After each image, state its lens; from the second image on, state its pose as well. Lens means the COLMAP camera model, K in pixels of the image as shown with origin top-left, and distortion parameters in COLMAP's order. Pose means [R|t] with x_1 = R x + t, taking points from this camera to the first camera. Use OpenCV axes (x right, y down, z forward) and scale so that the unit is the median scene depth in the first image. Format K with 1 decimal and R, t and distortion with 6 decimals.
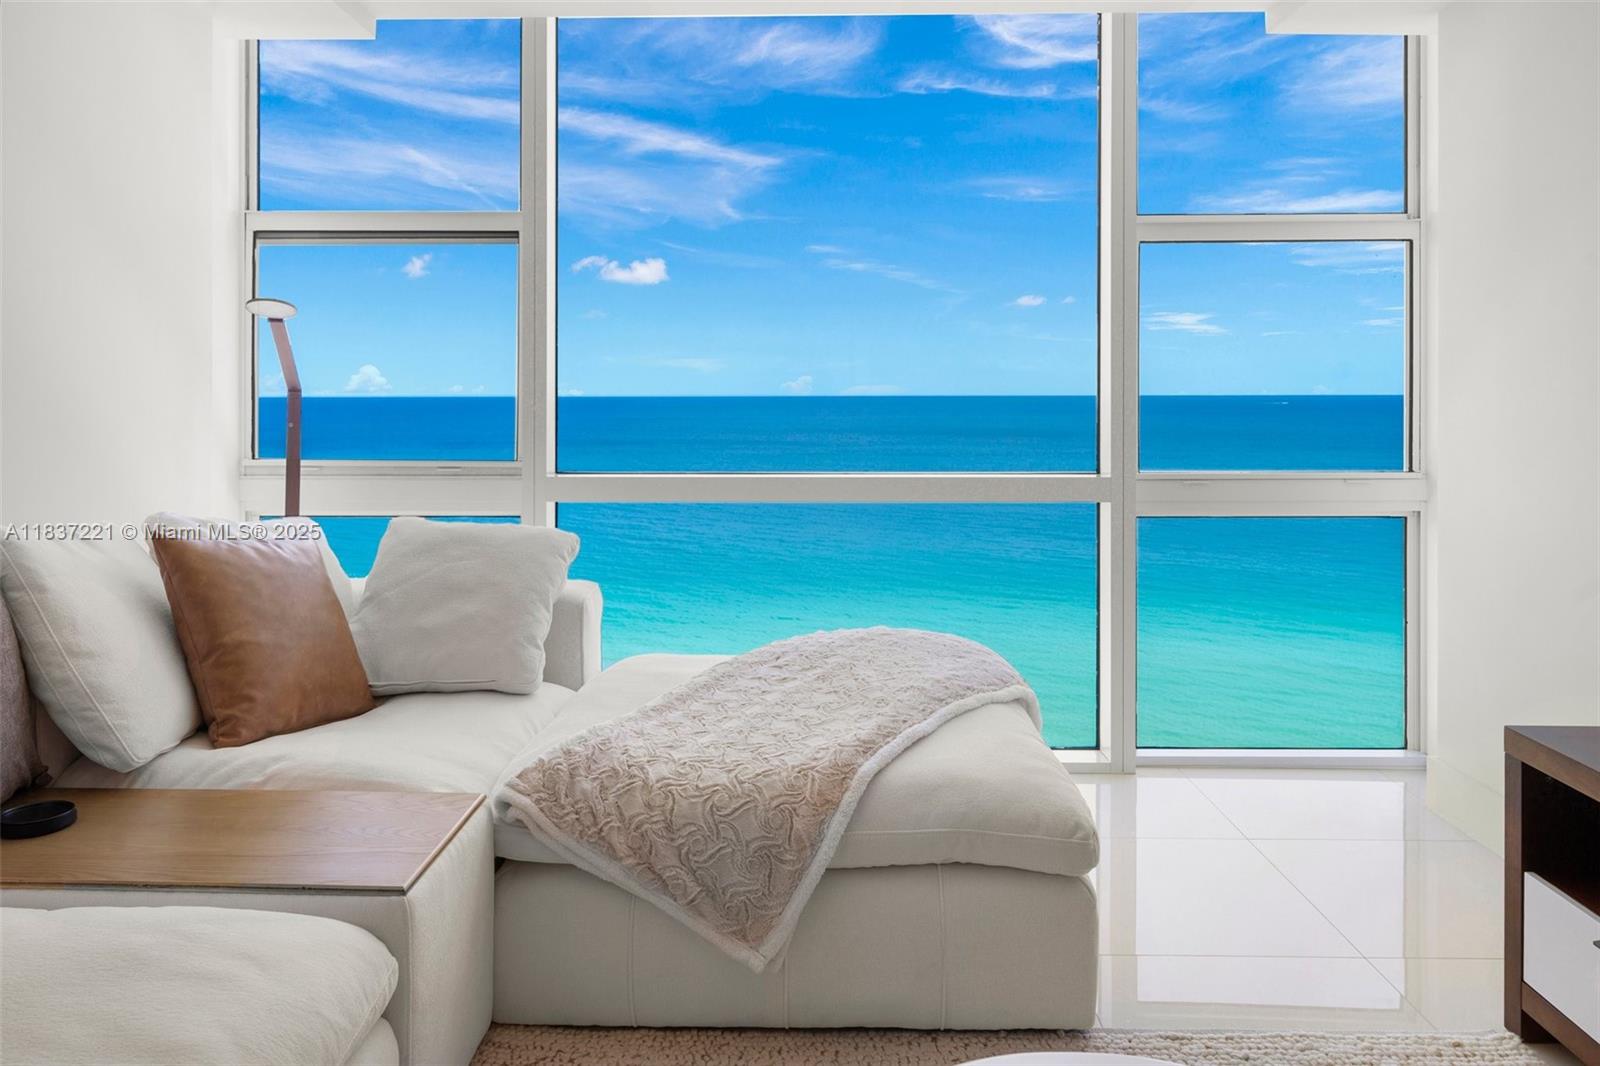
lens RADIAL K [[1109.1, 0, 791.1], [0, 1109.1, 388.1], [0, 0, 1]] dist [0.002256, -0.001615]
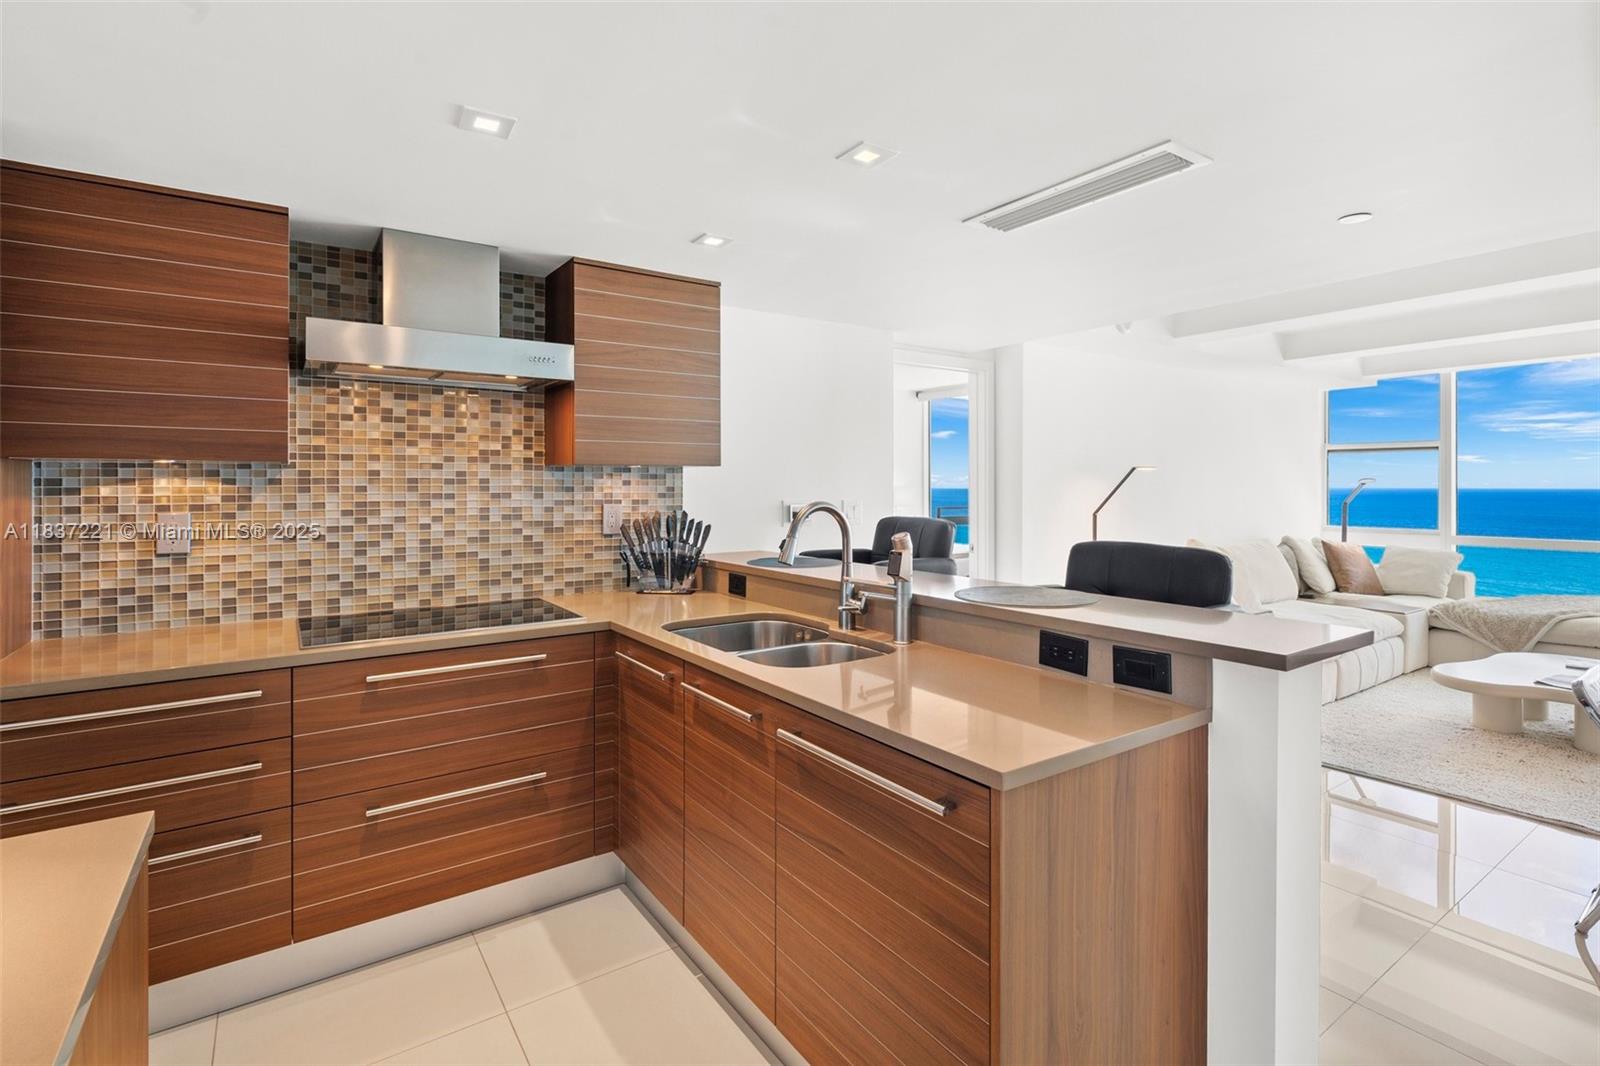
lens RADIAL K [[757.5, 0, 790.4], [0, 757.5, 489.8], [0, 0, 1]] dist [0.004160, -0.000097]
pose [[0.574130, 0.002702, -0.818760, 0.597390], [0.004405, 0.999970, 0.006389, -0.084699], [0.818753, -0.007275, 0.574100, -2.240302]]
